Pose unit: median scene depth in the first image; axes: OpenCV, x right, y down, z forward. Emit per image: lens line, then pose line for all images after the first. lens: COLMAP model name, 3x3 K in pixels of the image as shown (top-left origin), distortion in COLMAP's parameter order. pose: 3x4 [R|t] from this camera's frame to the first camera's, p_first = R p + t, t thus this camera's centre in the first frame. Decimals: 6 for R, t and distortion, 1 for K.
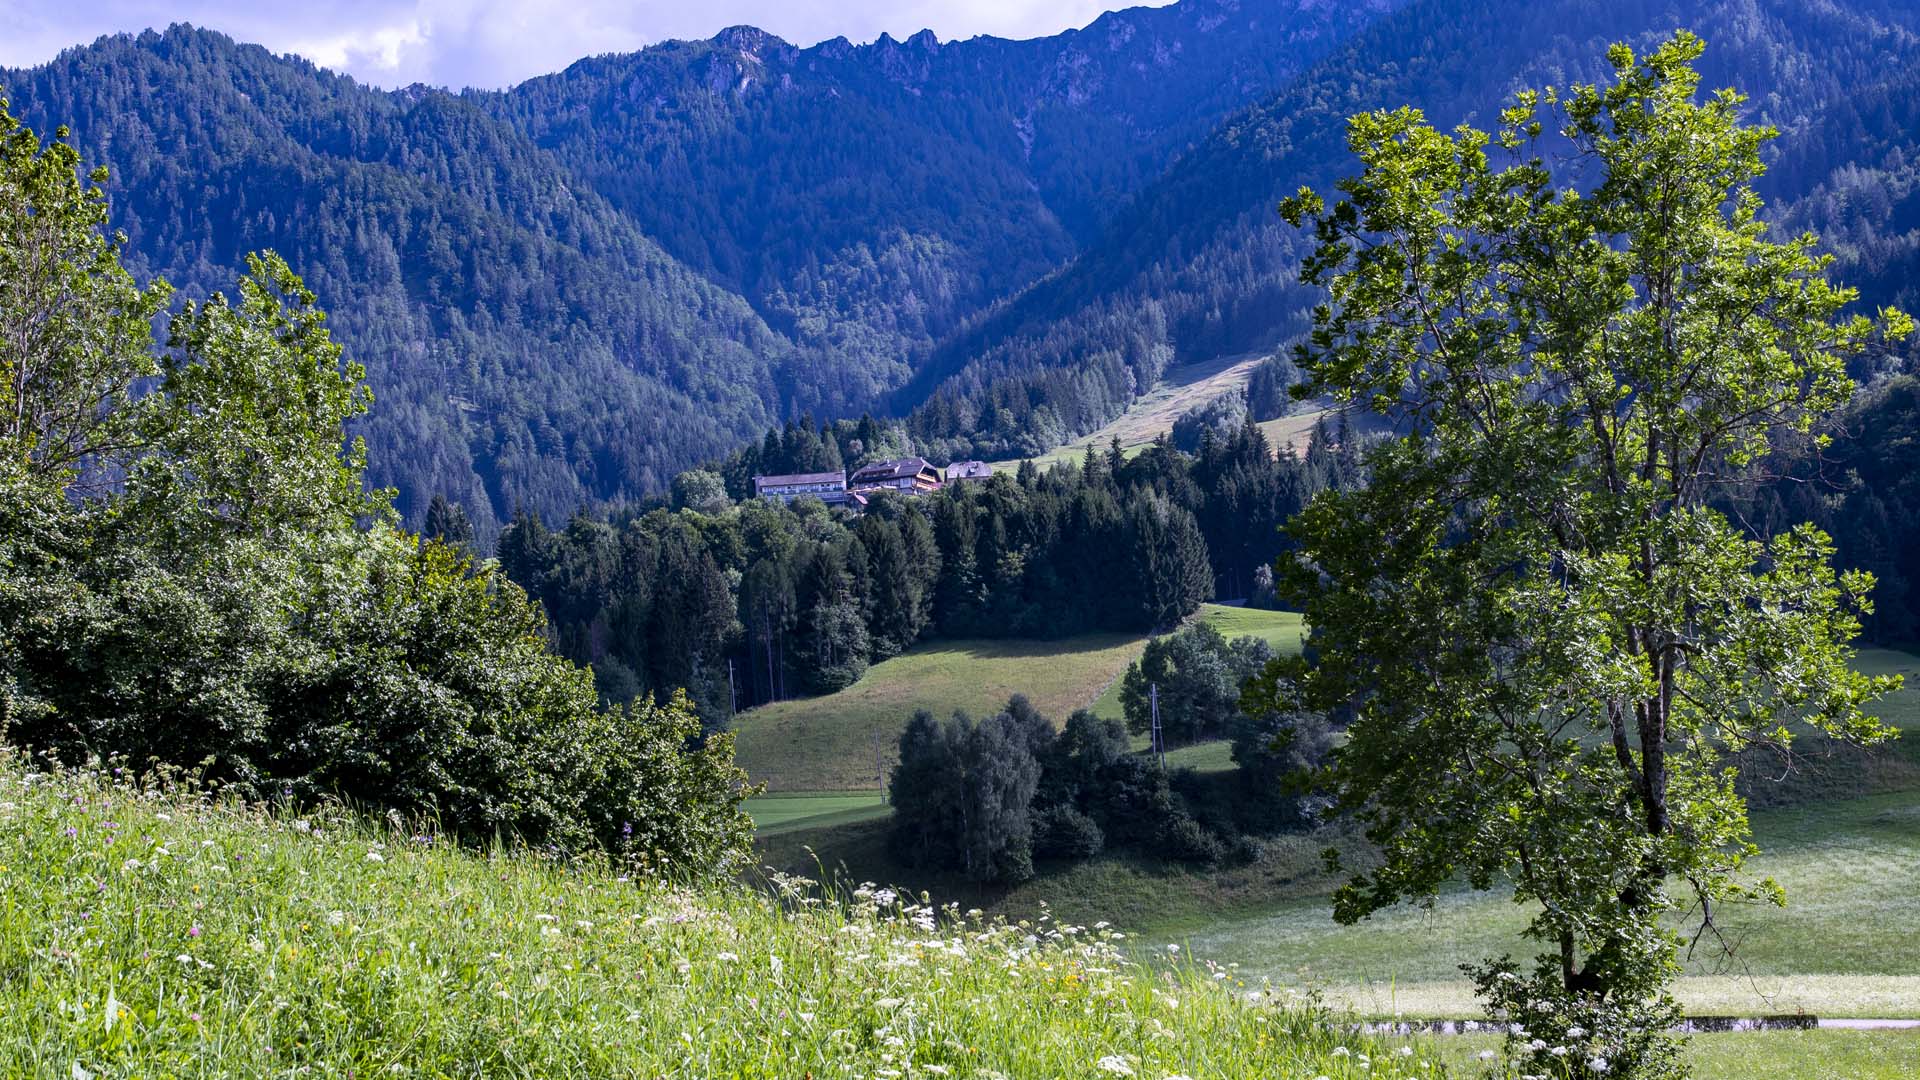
lens RADIAL K [[2687.9, 0, 960.0], [0, 2687.9, 540.0], [0, 0, 1]] dist [0.104481, 0.116241]
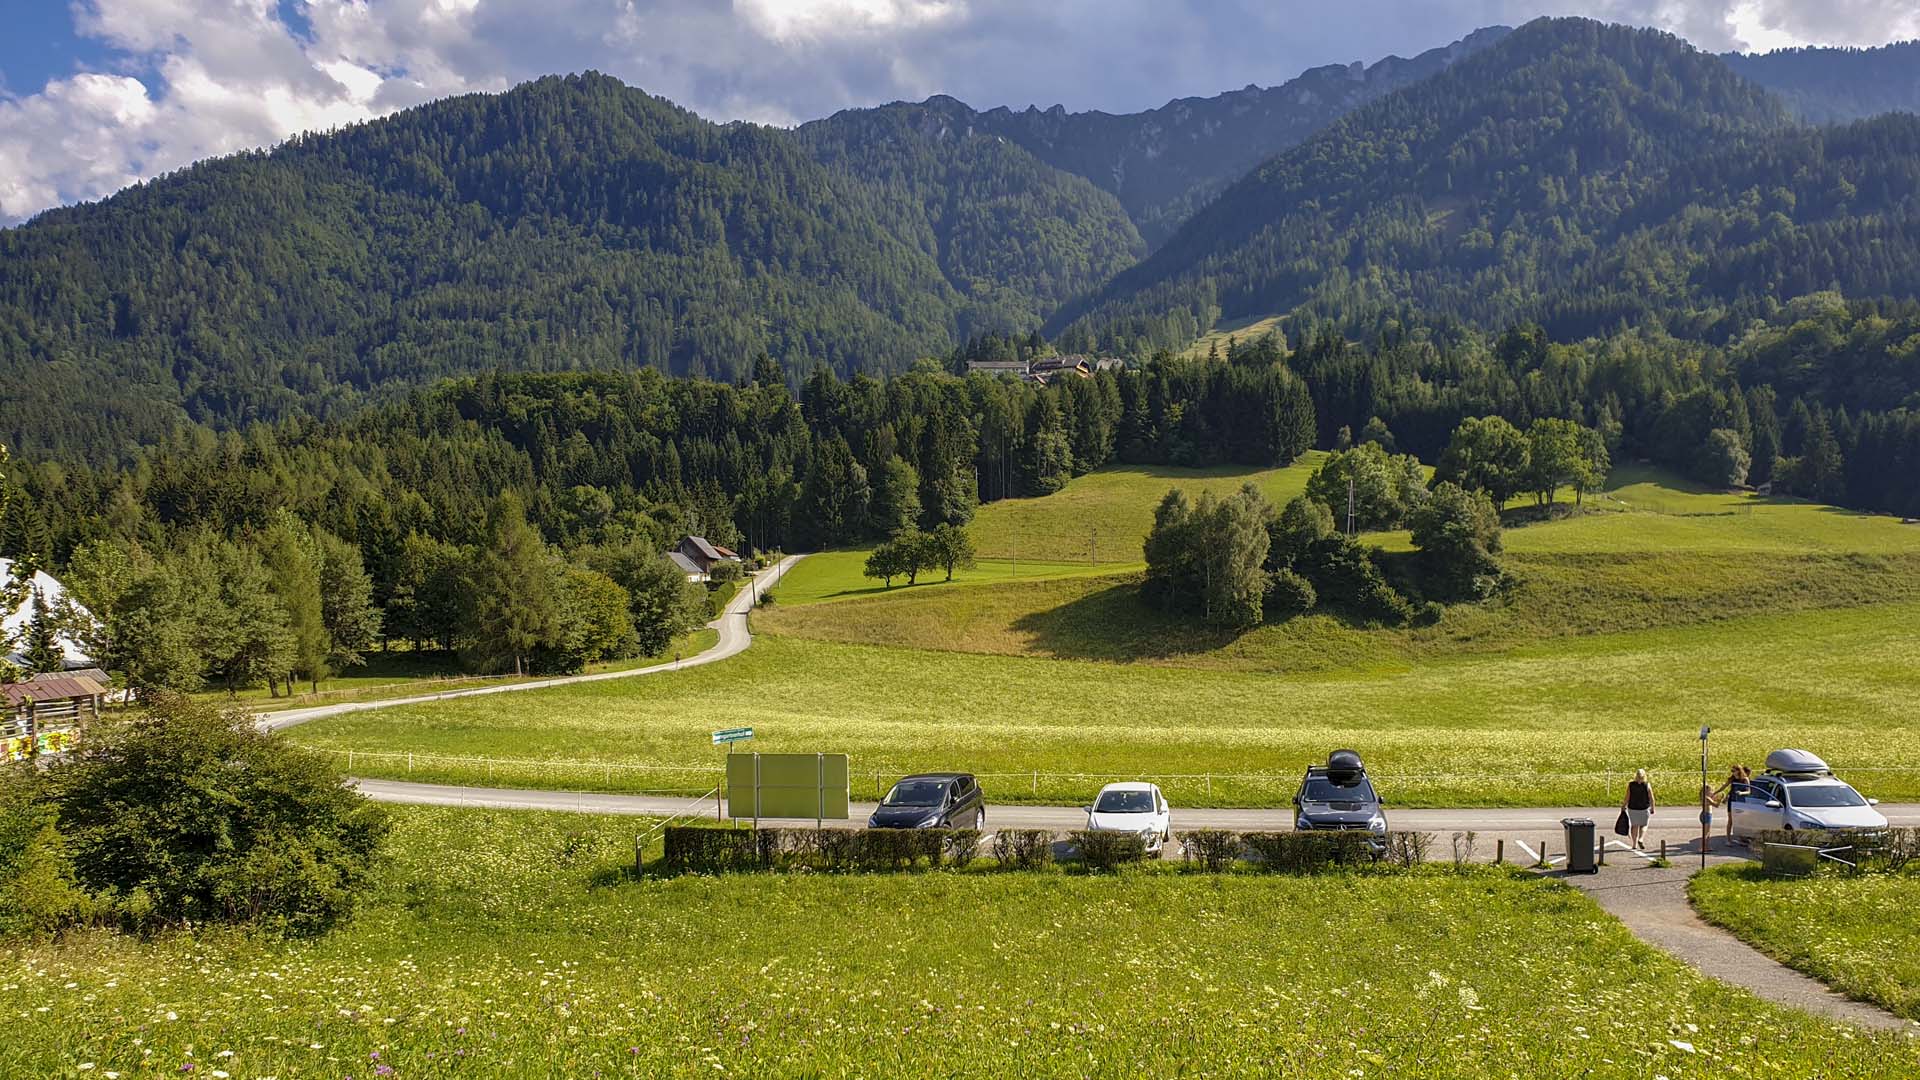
lens RADIAL K [[1510.8, 0, 953.4], [0, 1510.8, 634.0], [0, 0, 1]] dist [0.000097, 0.059169]
pose [[0.997937, 0.056783, -0.029944, -0.036608], [-0.053002, 0.991983, 0.114717, 0.021918], [0.036218, -0.112893, 0.992947, 0.114809]]
